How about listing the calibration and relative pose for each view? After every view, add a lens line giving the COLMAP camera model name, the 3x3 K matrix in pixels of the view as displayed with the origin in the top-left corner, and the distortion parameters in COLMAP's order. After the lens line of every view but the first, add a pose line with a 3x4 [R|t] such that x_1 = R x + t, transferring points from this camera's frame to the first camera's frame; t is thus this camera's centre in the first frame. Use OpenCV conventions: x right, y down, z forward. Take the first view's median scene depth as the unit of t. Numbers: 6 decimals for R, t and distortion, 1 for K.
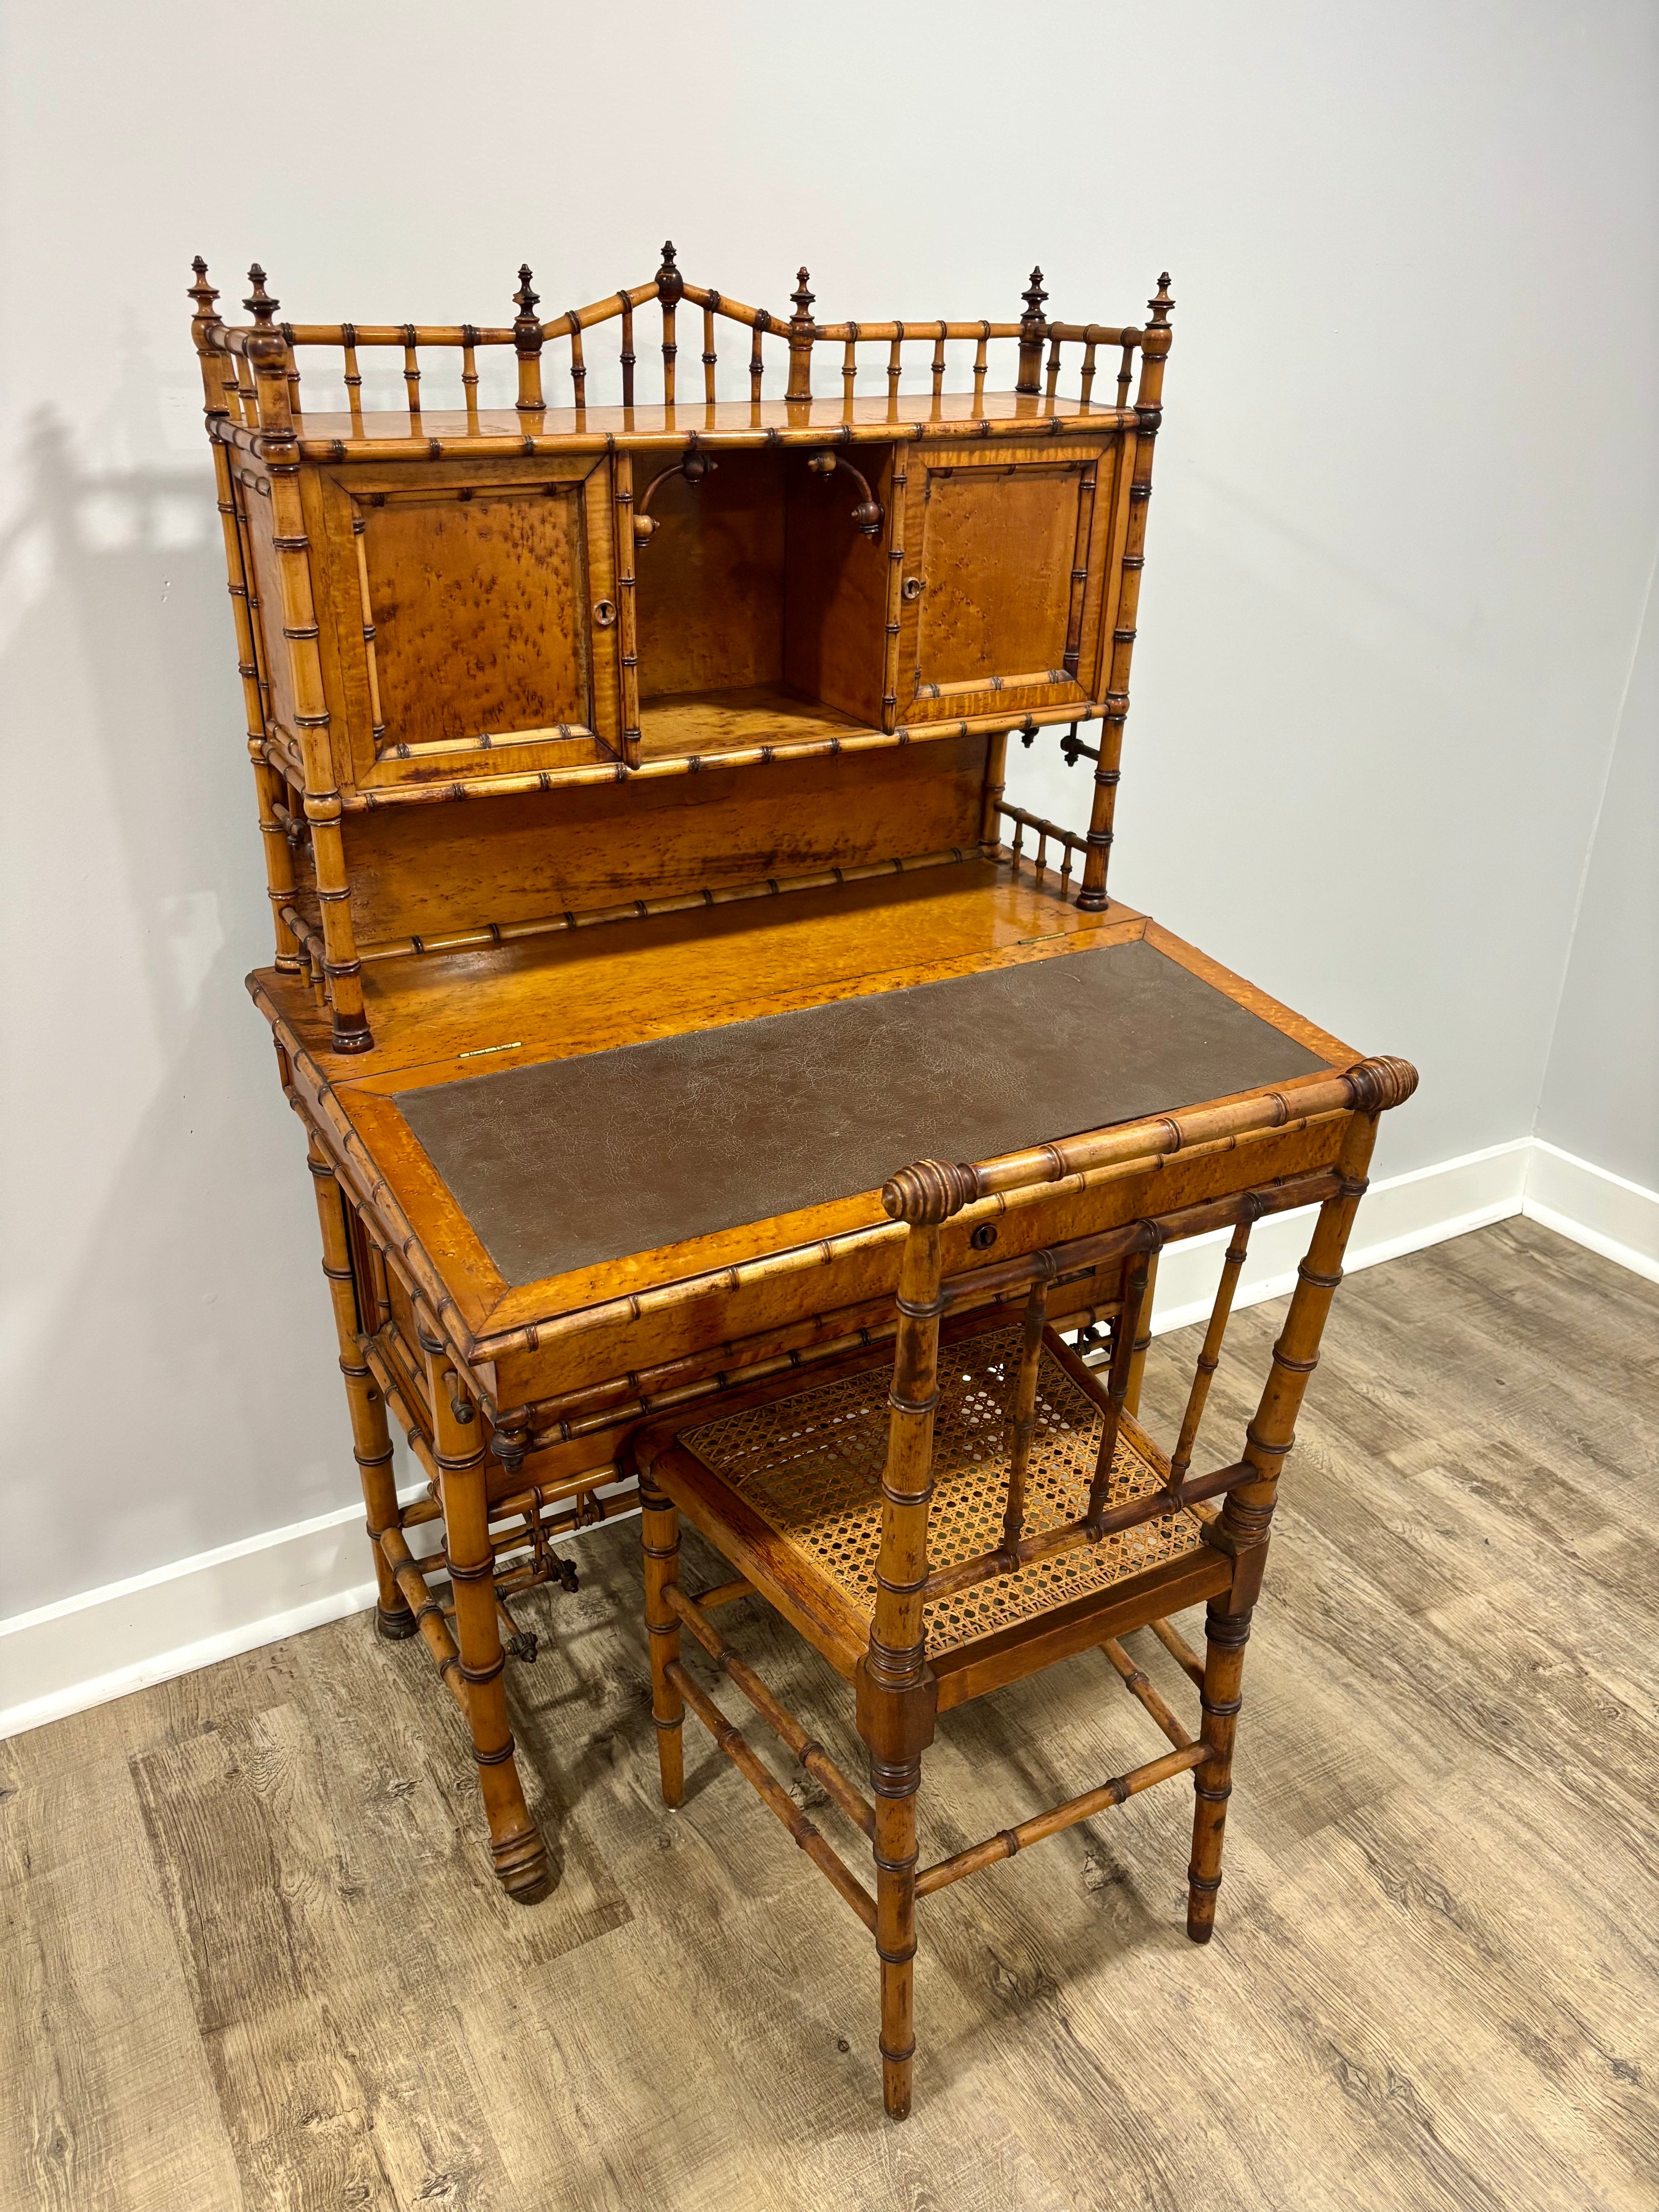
lens RADIAL K [[1677.5, 0, 818.3], [0, 1677.5, 1113.2], [0, 0, 1]] dist [0.052095, -0.063253]
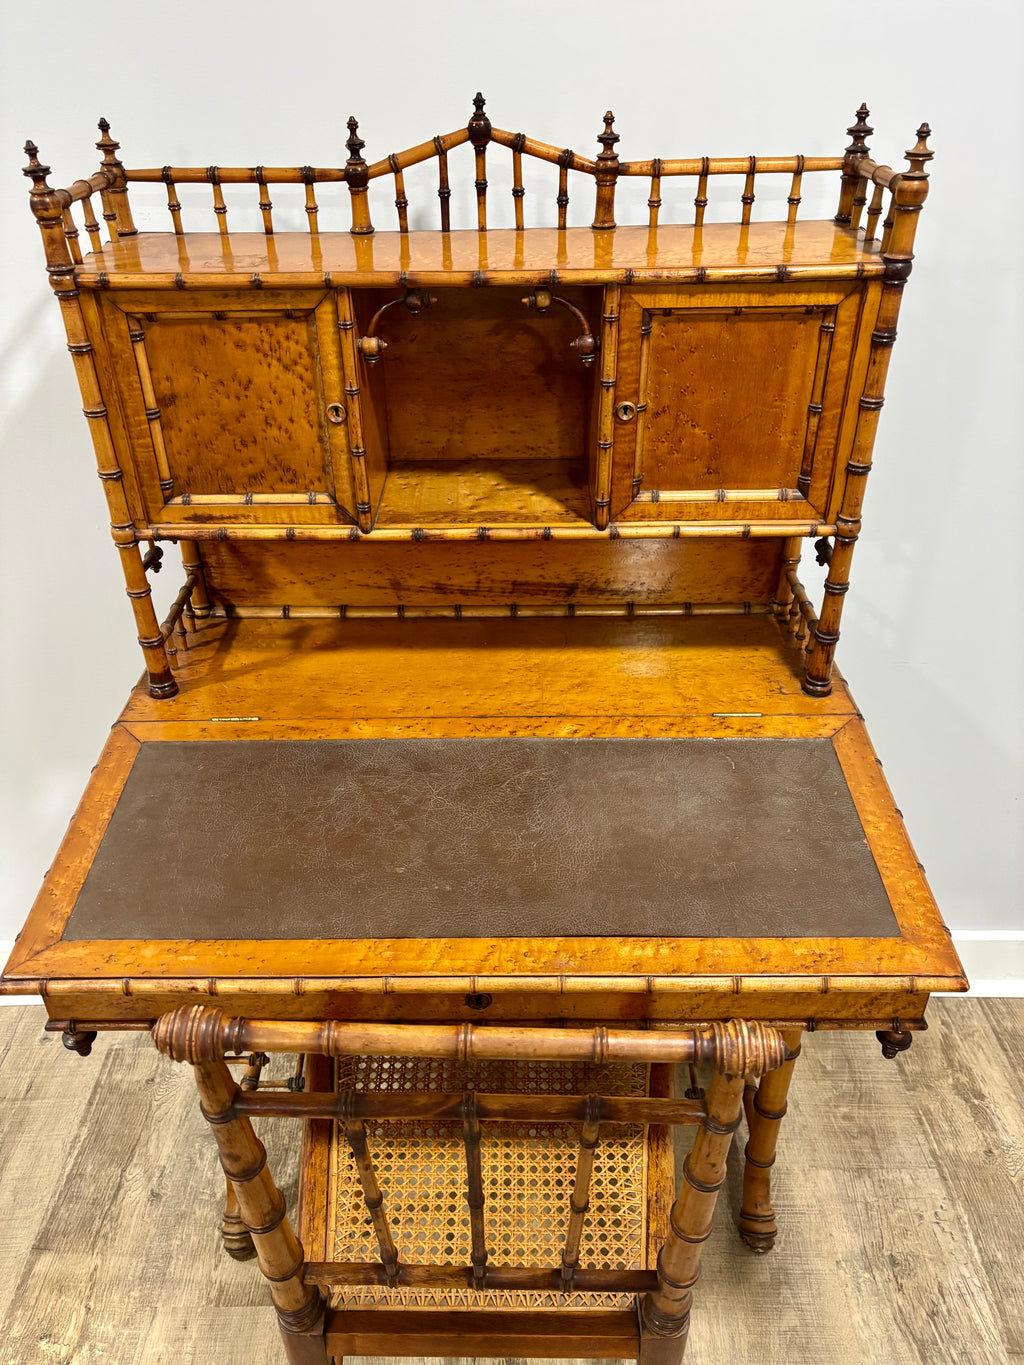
lens RADIAL K [[1038.8, 0, 501.8], [0, 1038.8, 686.3], [0, 0, 1]] dist [0.058510, -0.078553]
pose [[0.867022, 0.244643, -0.434076, 0.318357], [-0.199314, 0.968717, 0.147854, -0.209818], [0.456669, -0.041675, 0.888660, 0.316459]]
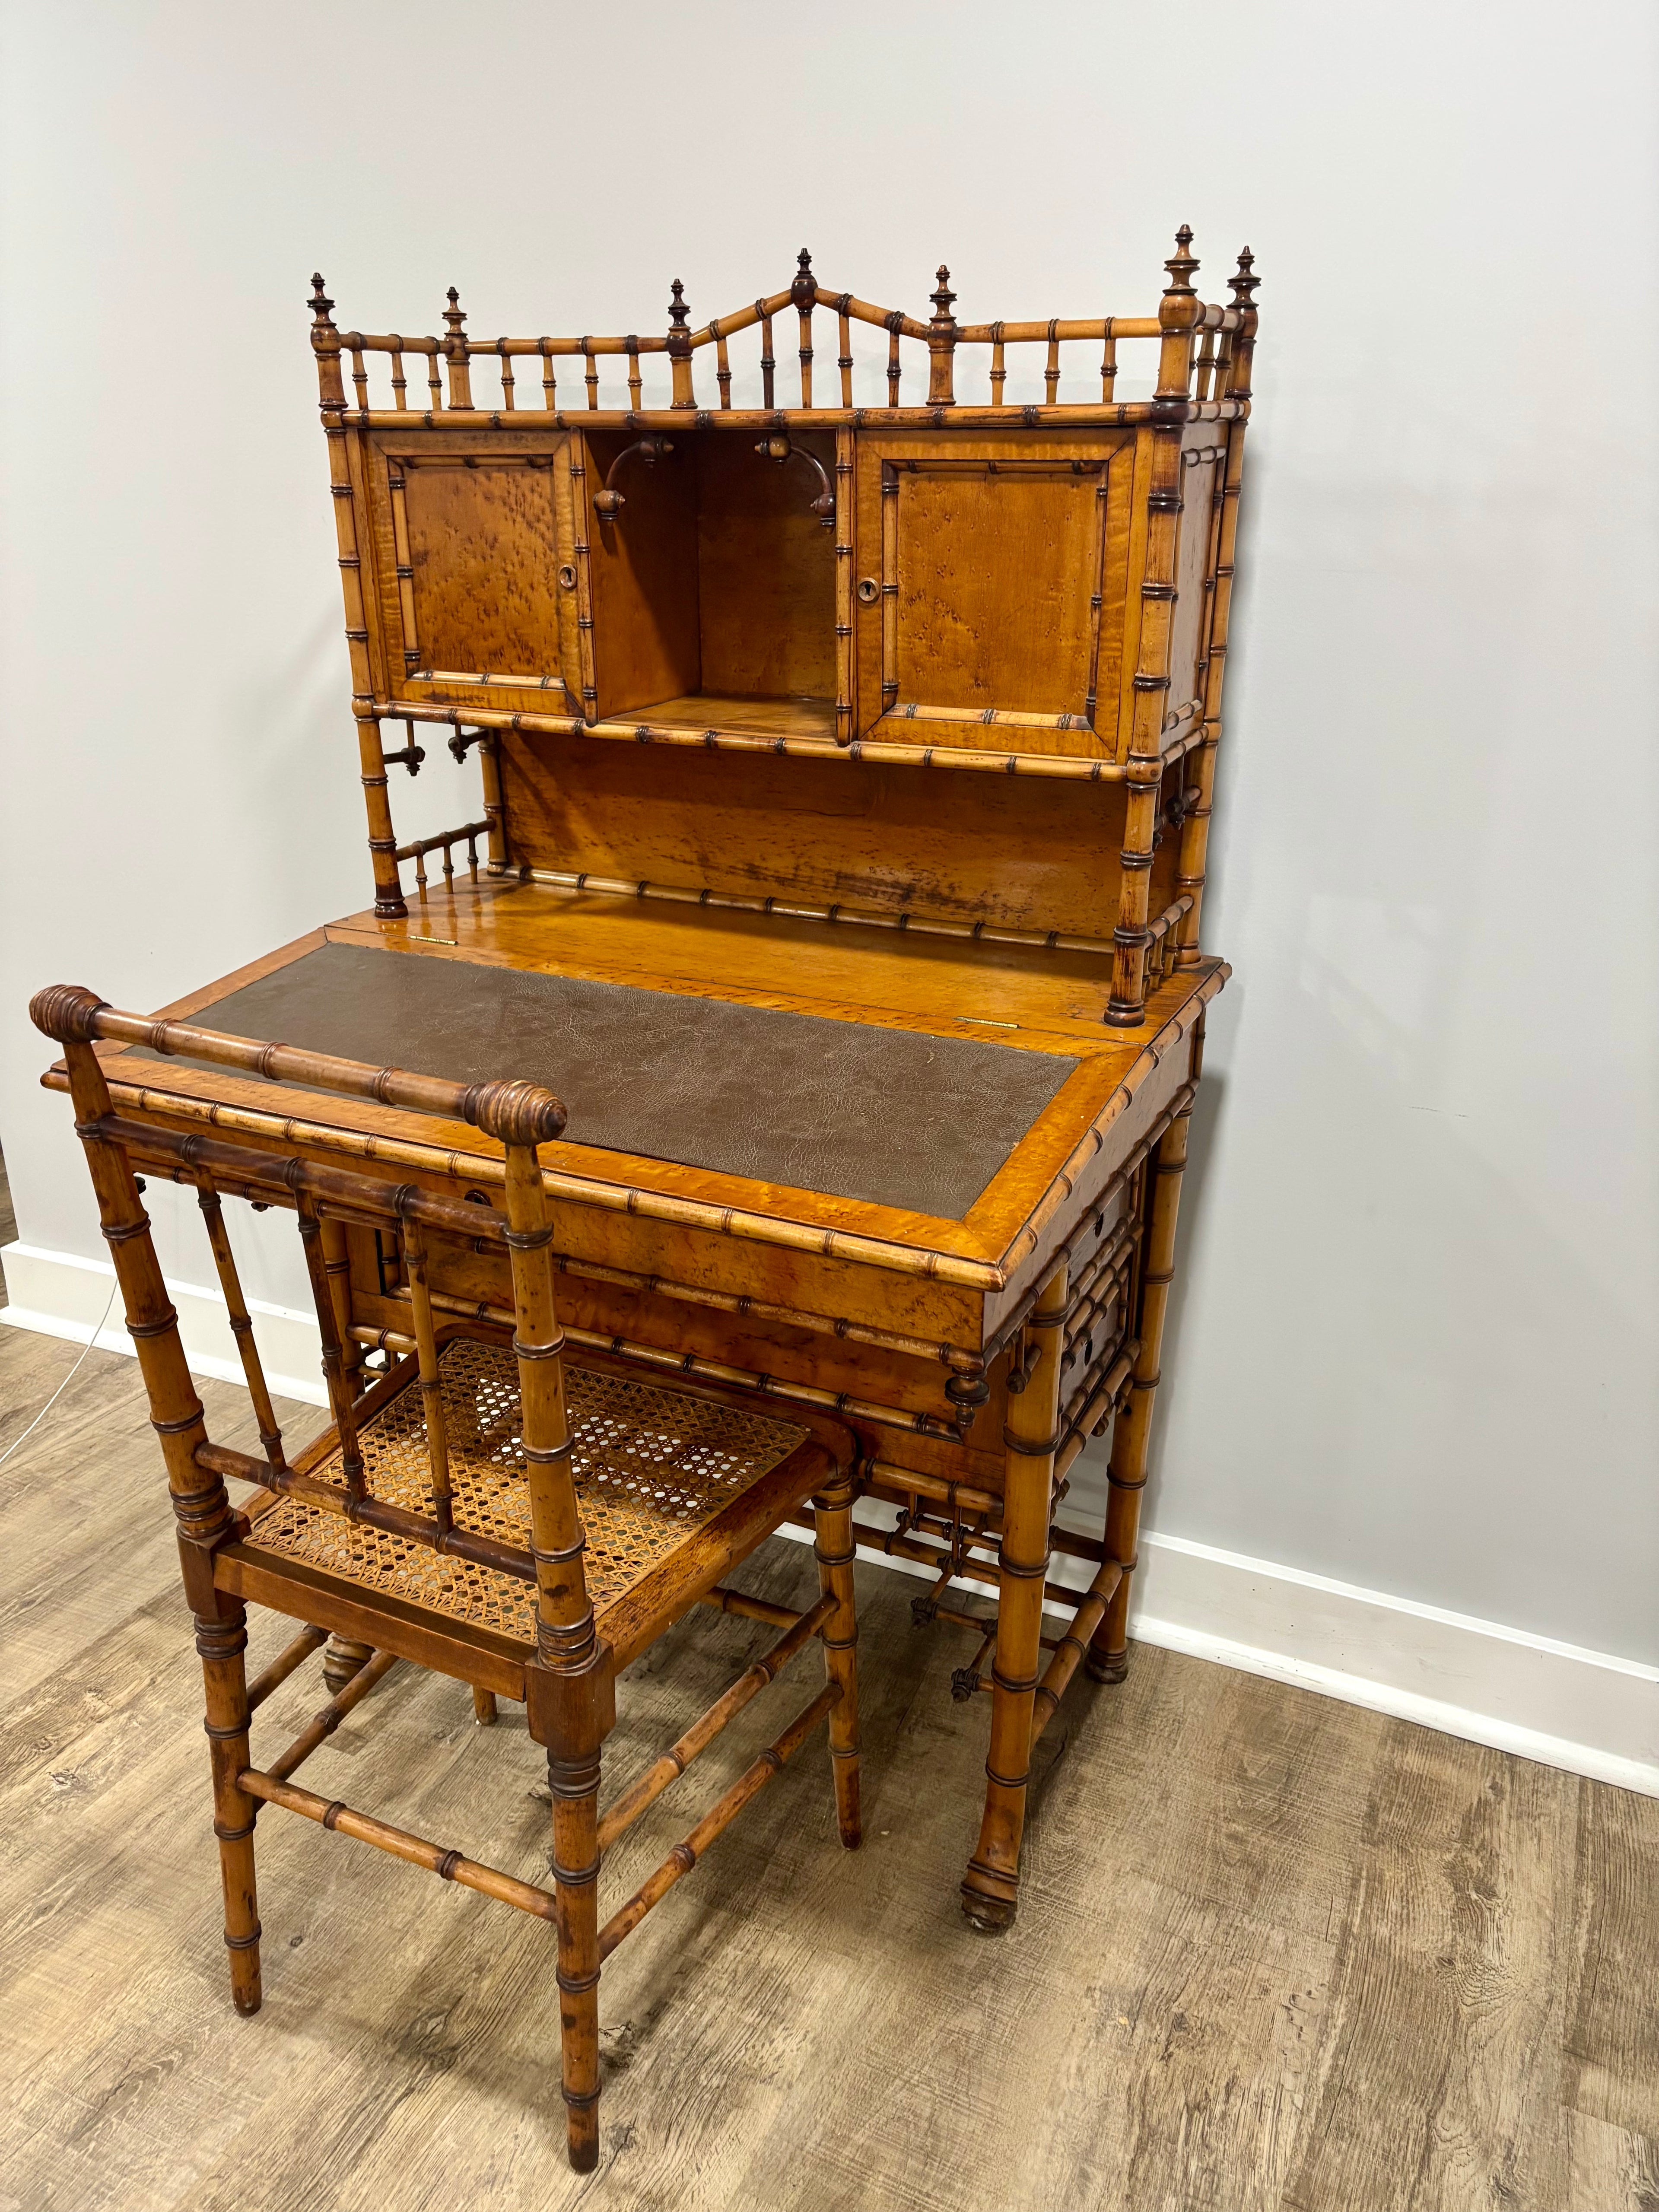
lens RADIAL K [[1673.1, 0, 812.8], [0, 1673.1, 1115.8], [0, 0, 1]] dist [0.050314, -0.069475]
pose [[0.571861, 0.290499, -0.767193, 0.790667], [-0.363937, 0.927973, 0.080102, -0.102529], [0.735204, 0.233403, 0.636395, 0.440962]]
